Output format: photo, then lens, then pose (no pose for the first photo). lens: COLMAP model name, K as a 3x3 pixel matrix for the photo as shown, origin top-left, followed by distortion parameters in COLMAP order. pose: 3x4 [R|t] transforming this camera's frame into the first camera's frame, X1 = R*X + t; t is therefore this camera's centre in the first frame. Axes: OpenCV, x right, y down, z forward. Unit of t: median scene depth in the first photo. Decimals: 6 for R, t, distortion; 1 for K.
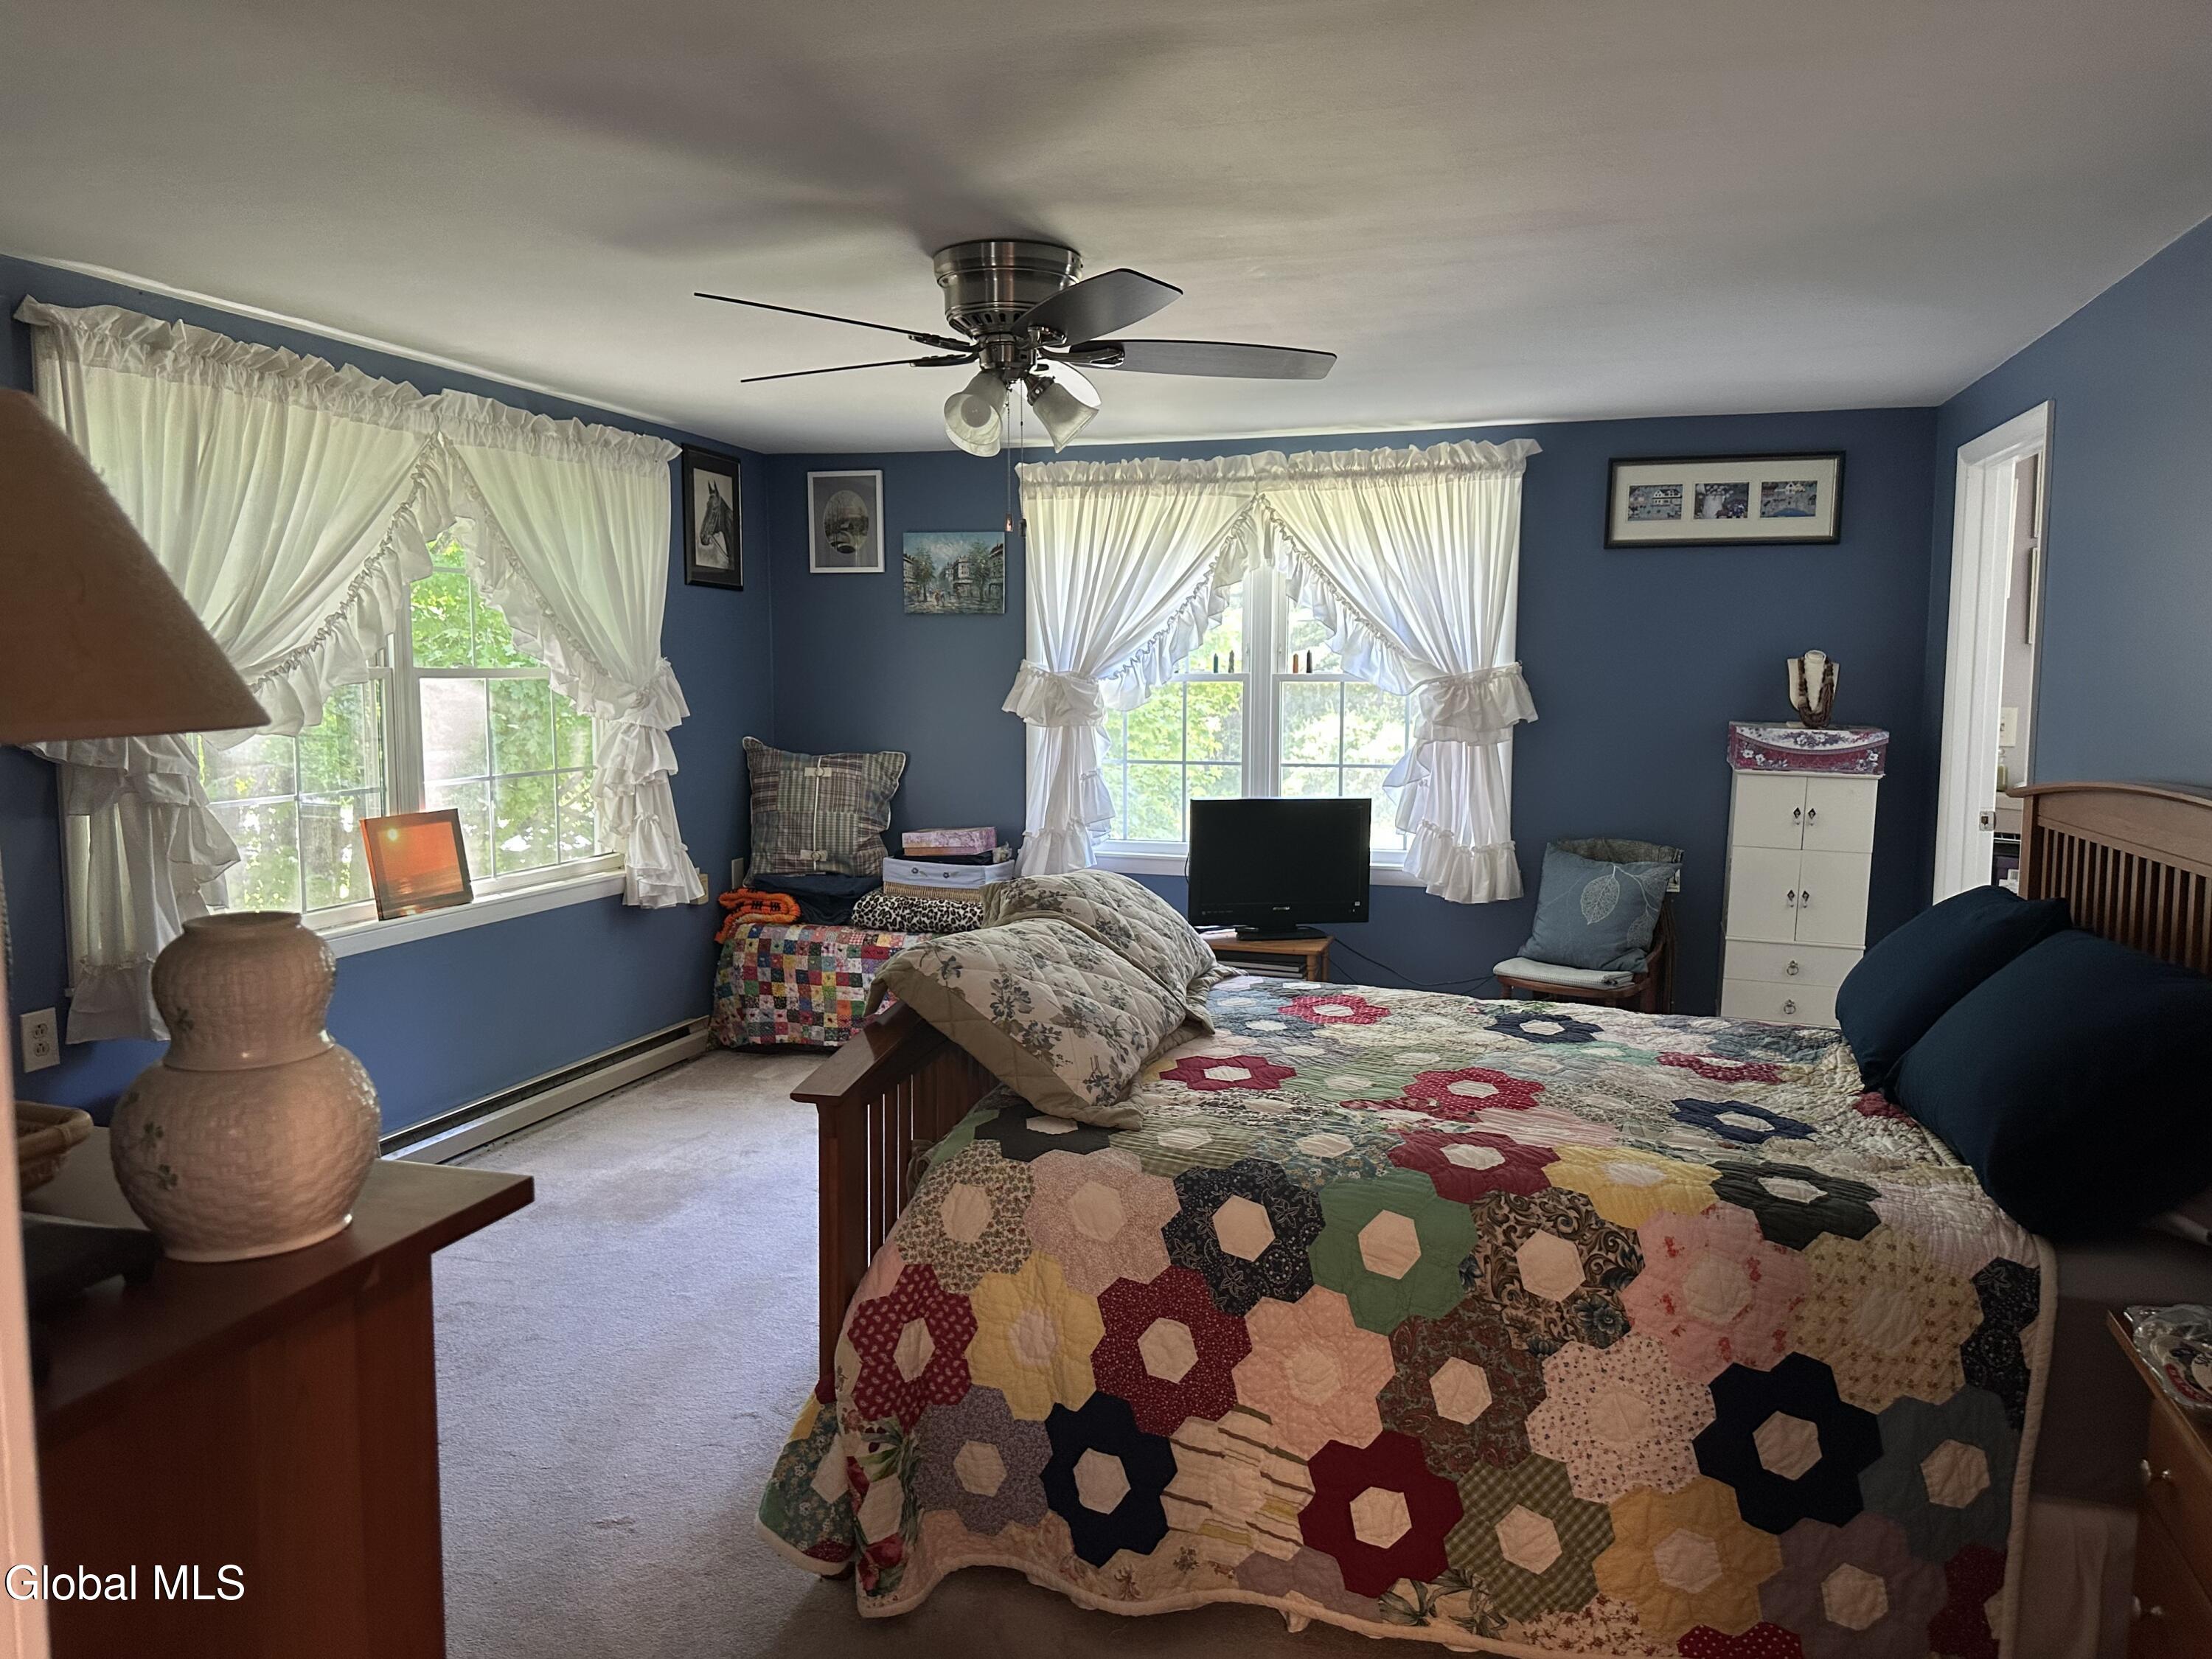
lens RADIAL K [[1573.7, 0, 1106.0], [0, 1573.7, 829.5], [0, 0, 1]] dist [0.002903, 0.000174]
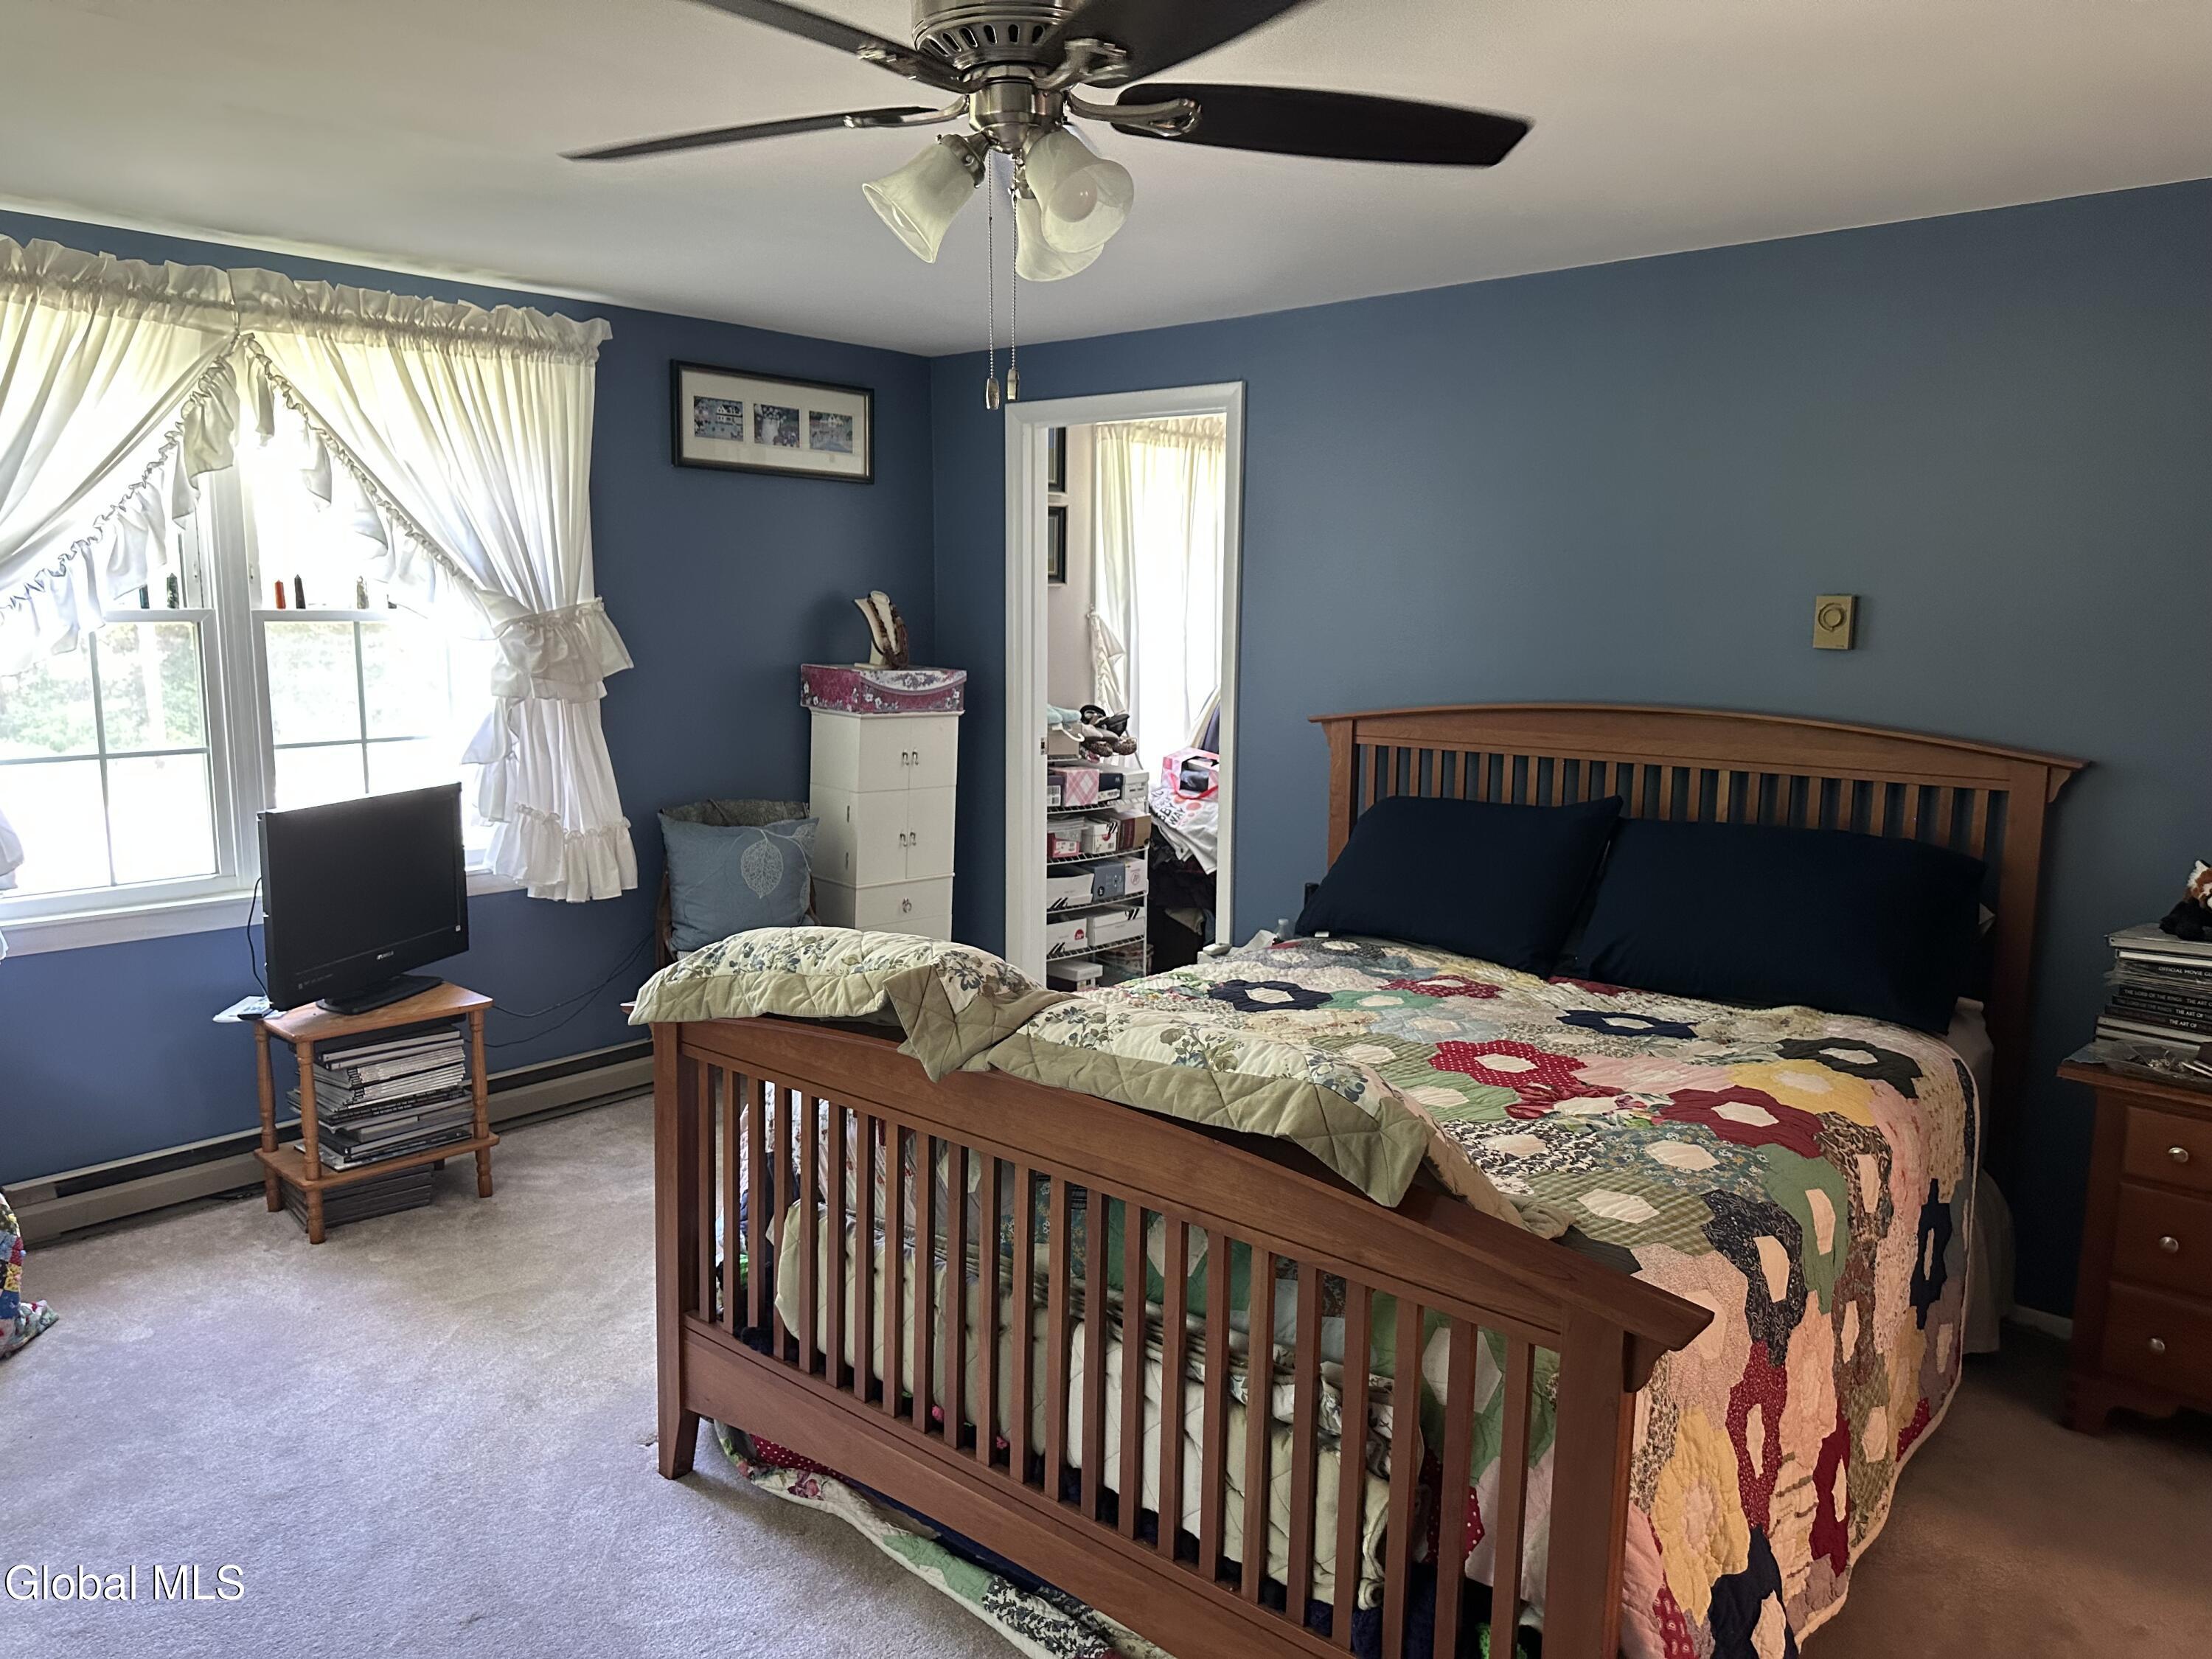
lens RADIAL K [[1535.0, 0, 1106.0], [0, 1535.0, 829.5], [0, 0, 1]] dist [-0.009165, -0.021410]
pose [[0.422839, -0.122414, 0.897898, -0.356313], [0.081942, 0.991940, 0.096647, -0.043442], [-0.902492, 0.032709, 0.429462, 0.434984]]
